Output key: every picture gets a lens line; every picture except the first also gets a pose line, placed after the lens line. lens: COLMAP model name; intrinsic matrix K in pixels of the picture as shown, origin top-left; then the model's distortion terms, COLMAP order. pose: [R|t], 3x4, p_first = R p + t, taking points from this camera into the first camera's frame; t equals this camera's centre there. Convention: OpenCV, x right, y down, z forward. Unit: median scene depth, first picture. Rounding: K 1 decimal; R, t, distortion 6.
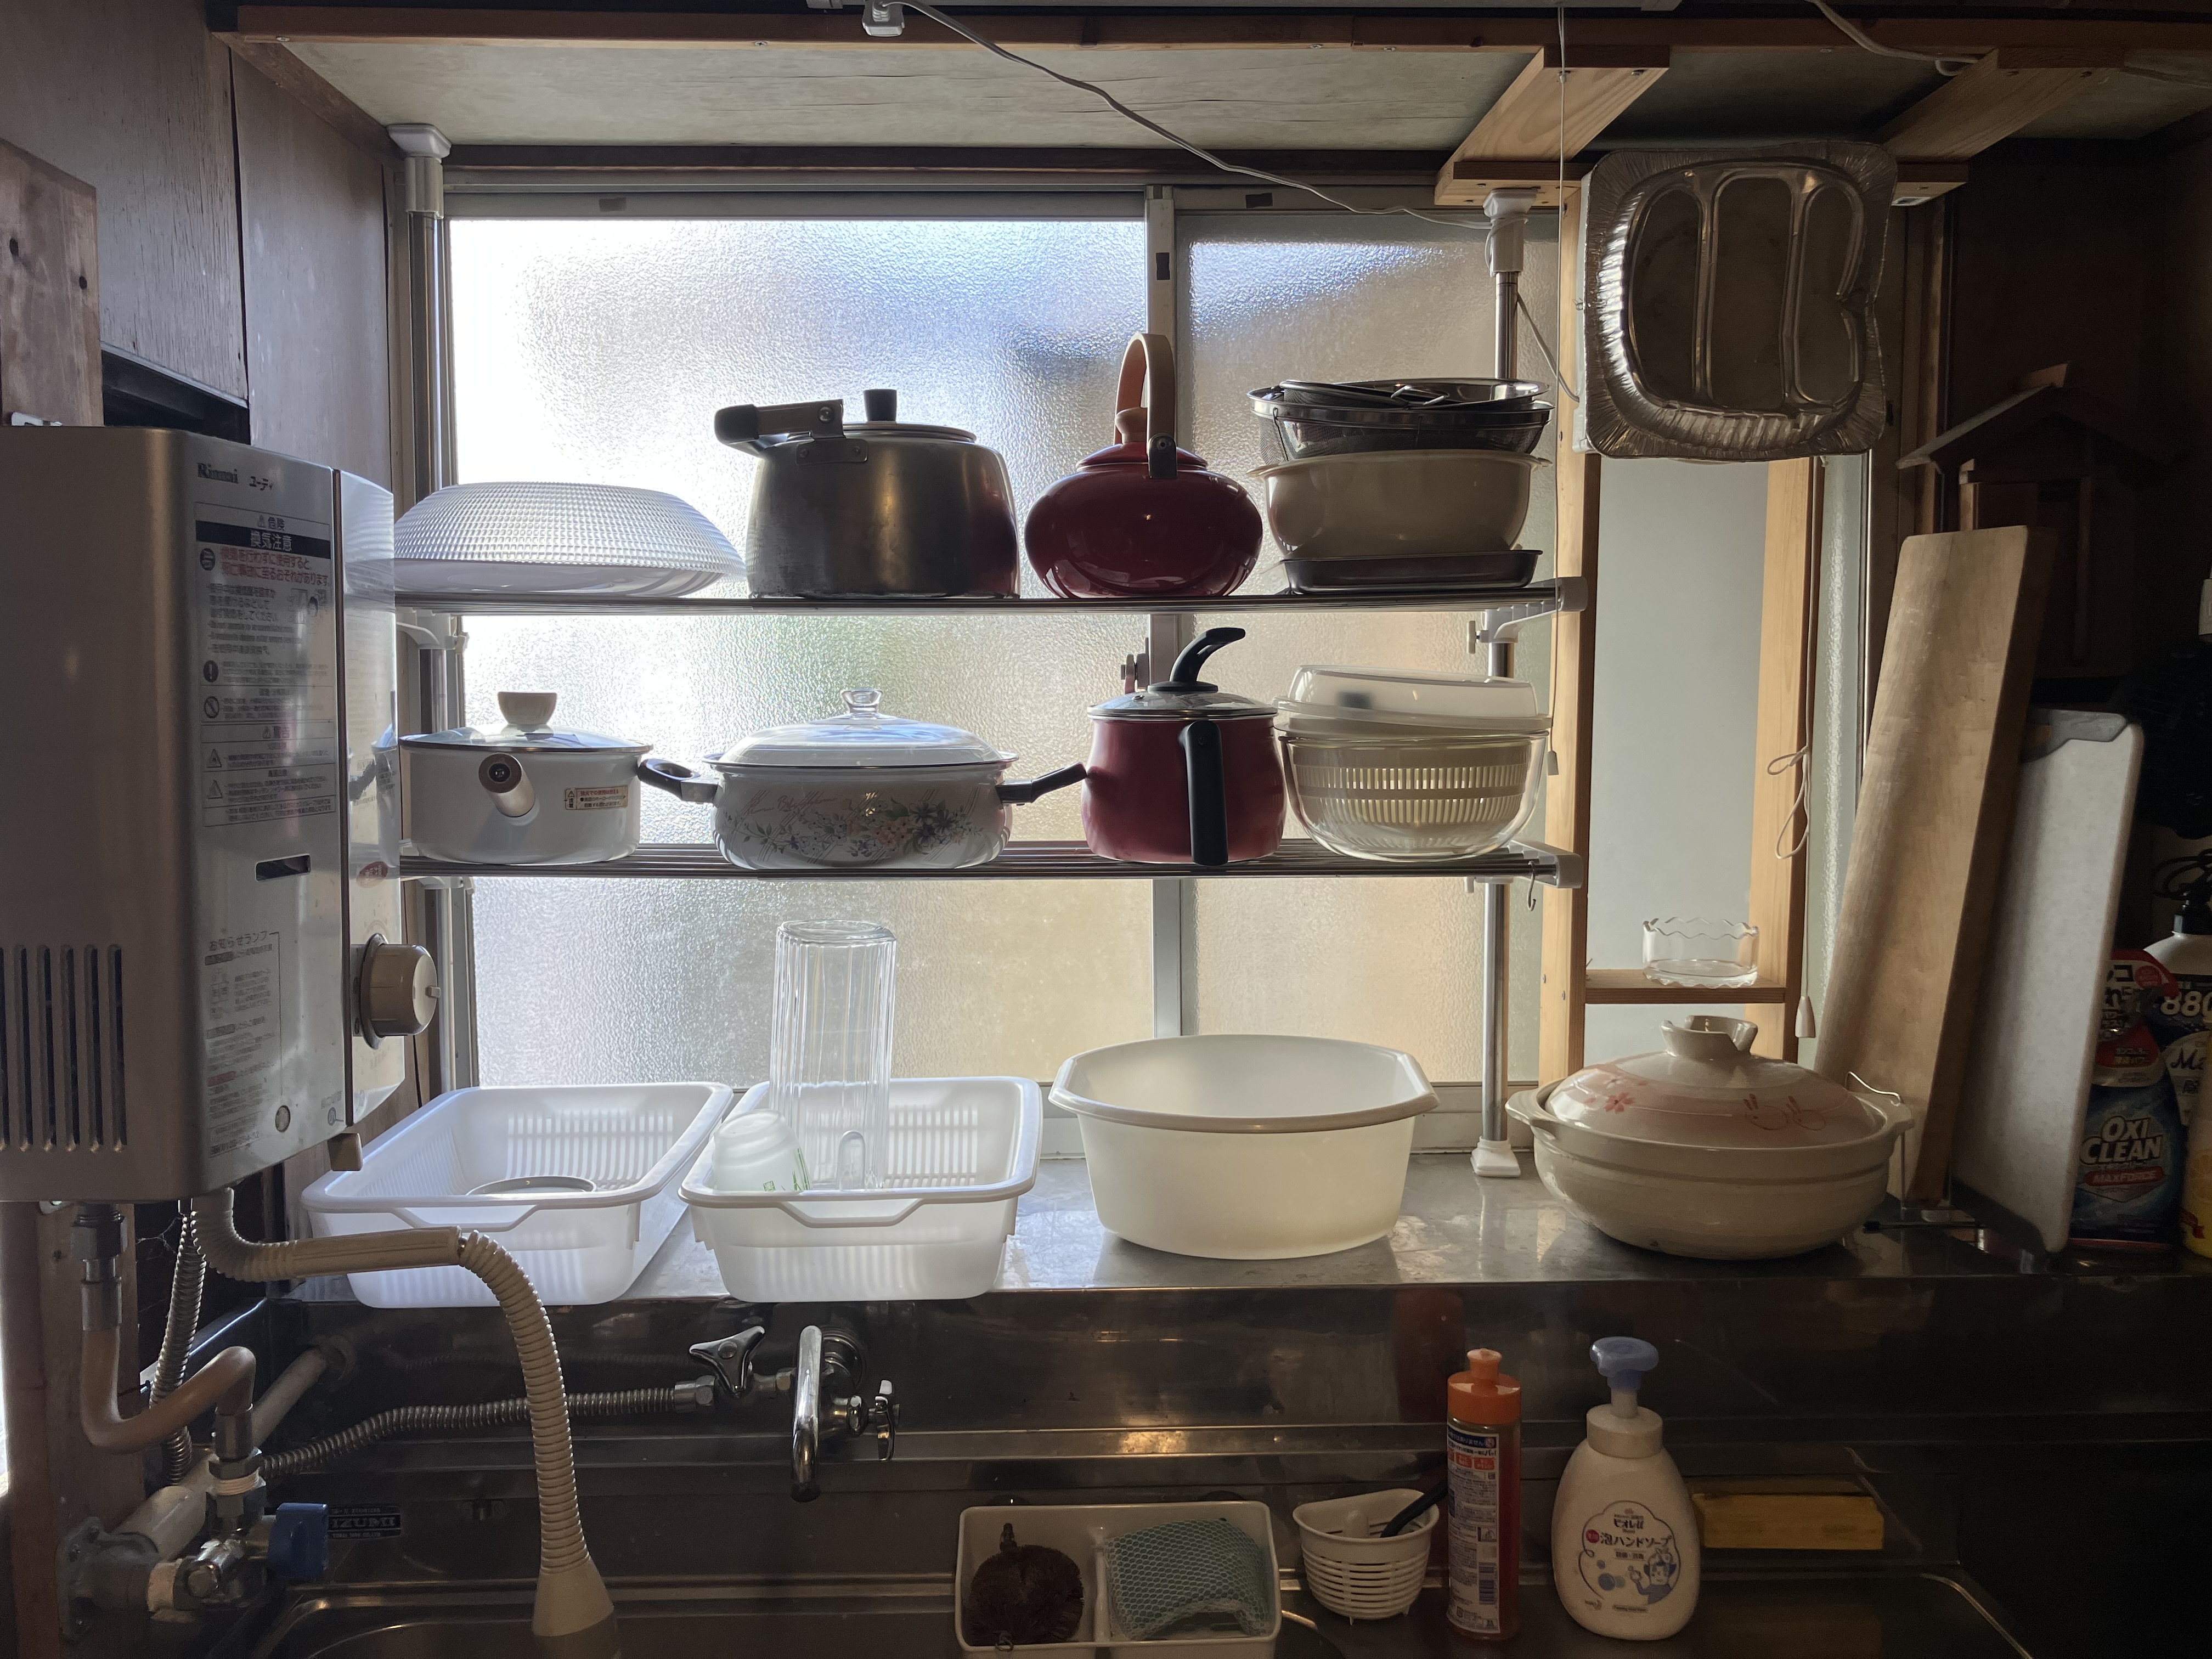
lens RADIAL K [[1846.6, 0, 1117.3], [0, 1846.6, 819.5], [0, 0, 1]] dist [0.043292, -0.049443]
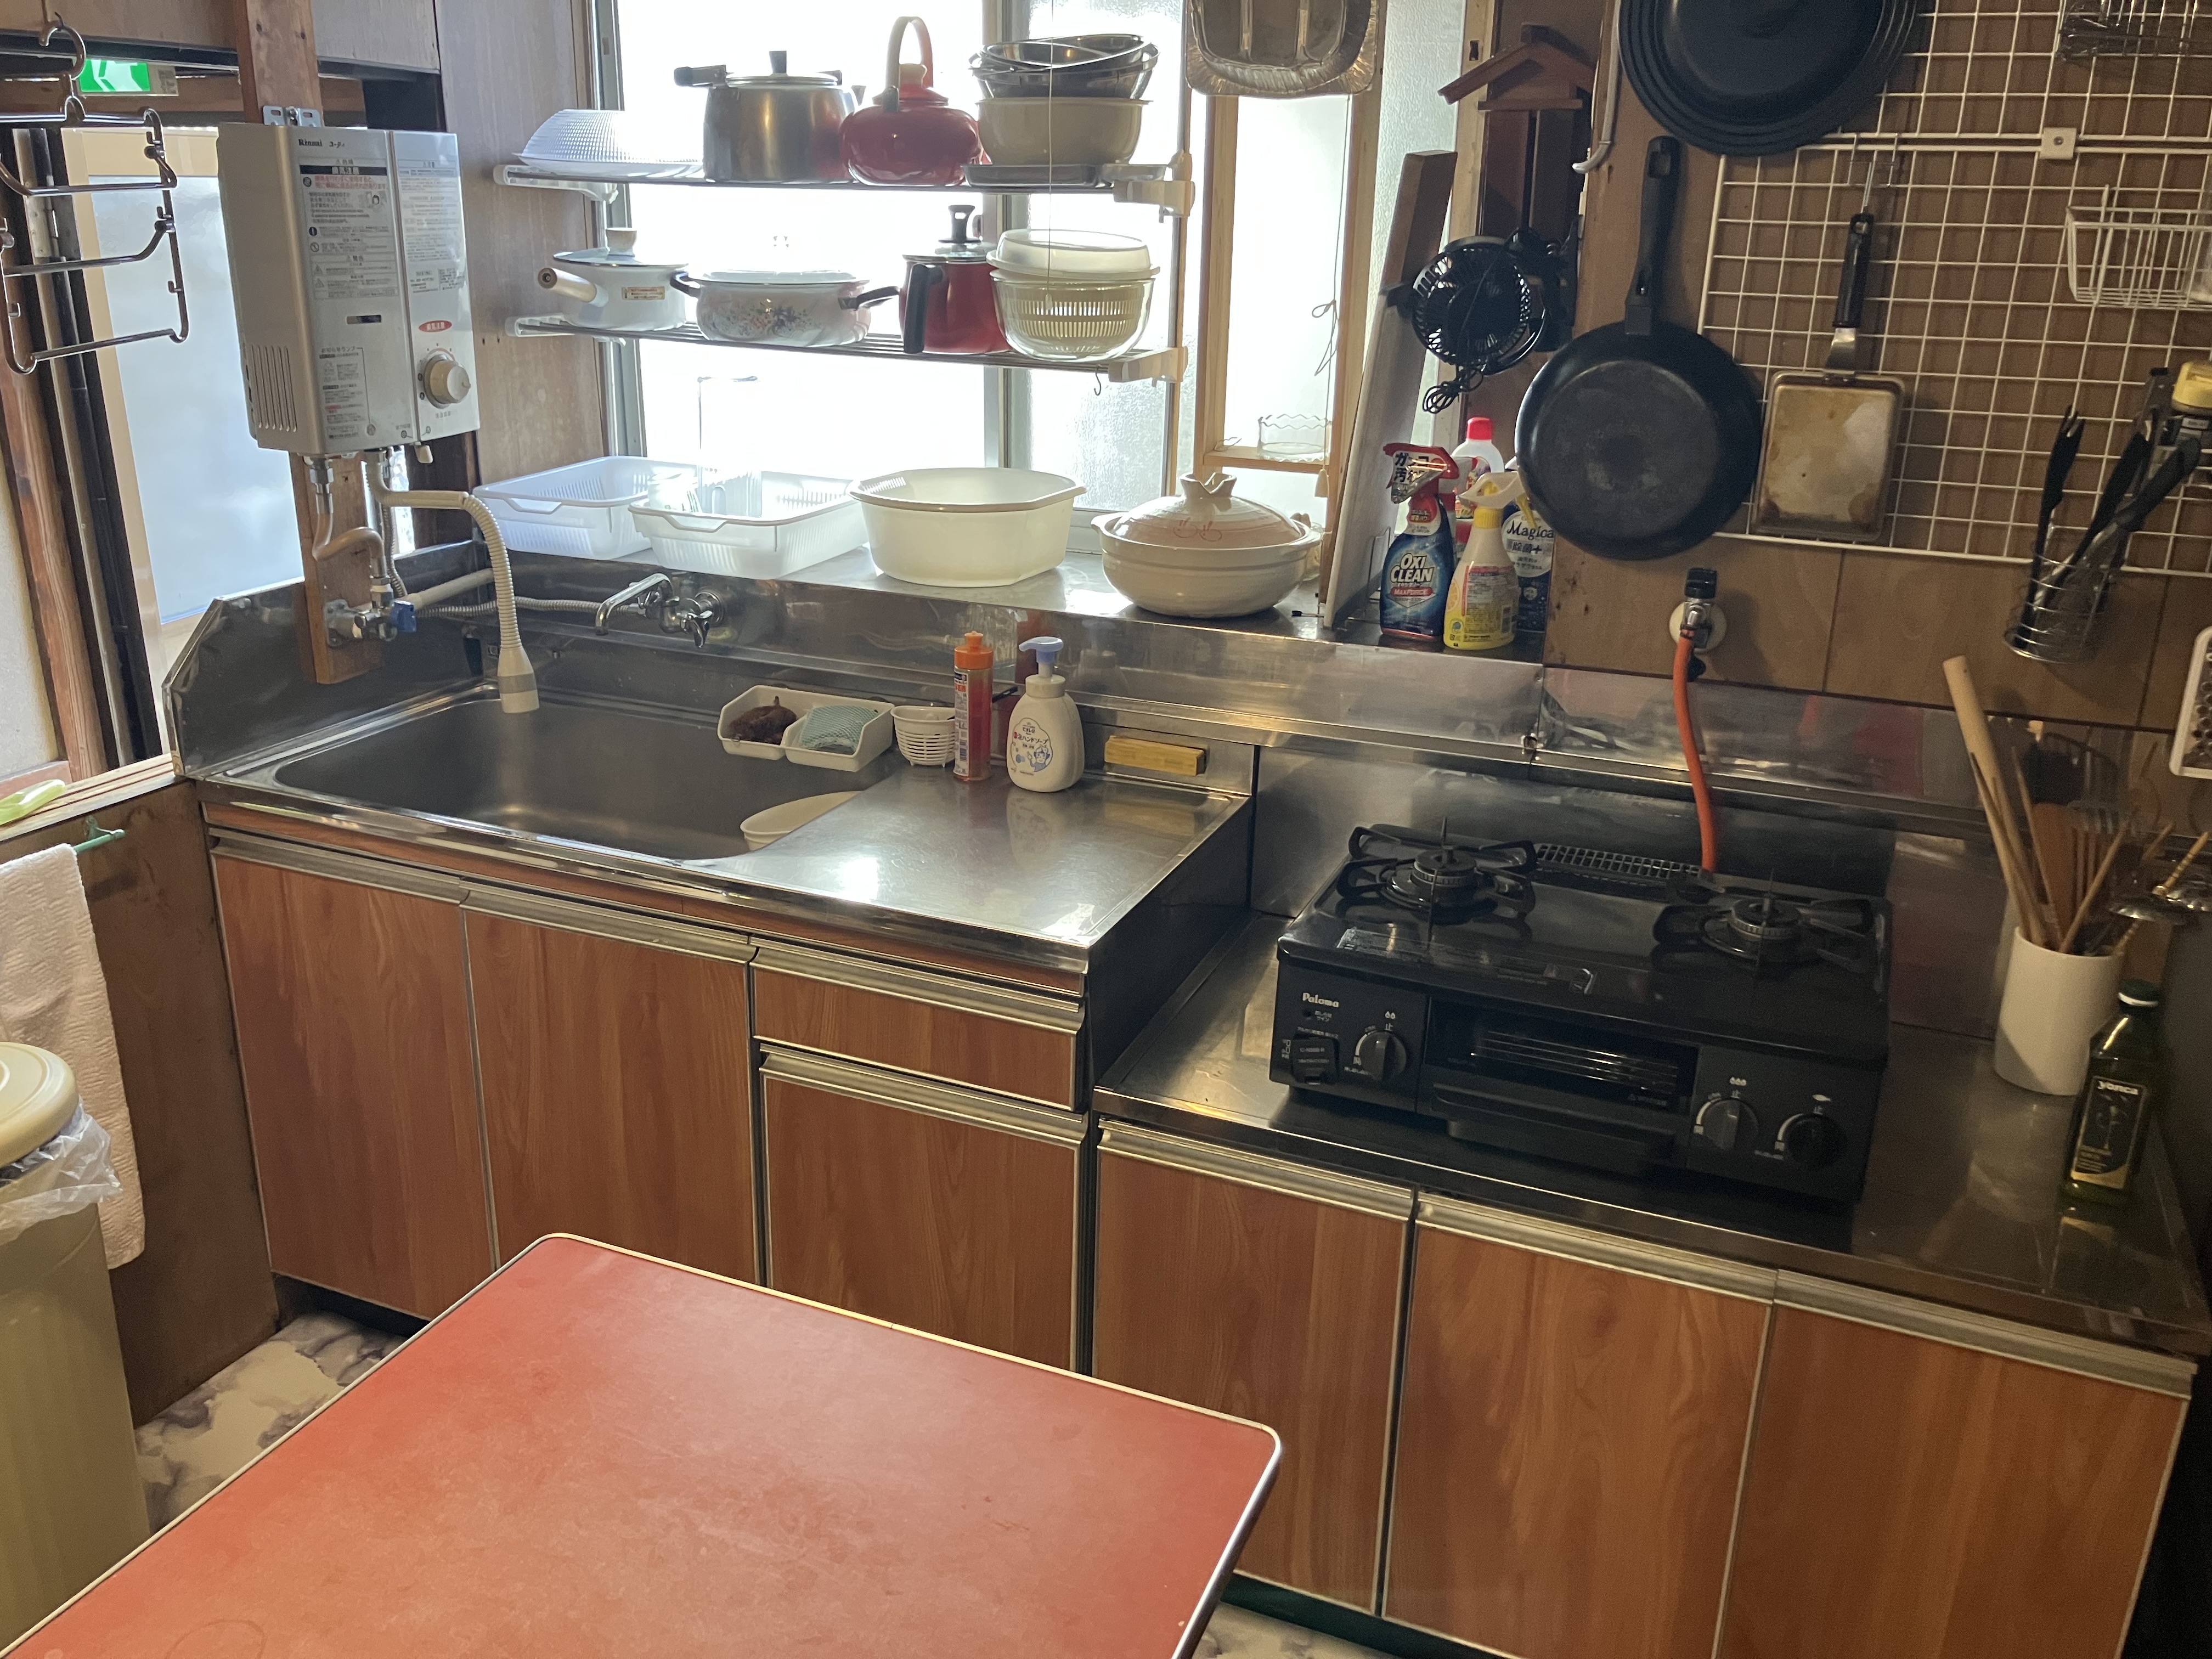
lens RADIAL K [[1846.6, 0, 1102.1], [0, 1846.6, 817.5], [0, 0, 1]] dist [0.043292, -0.049443]
pose [[0.909451, 0.160264, -0.383684, 0.934376], [-0.052985, 0.959883, 0.275349, -0.044316], [0.412421, -0.230087, 0.881458, -0.544694]]
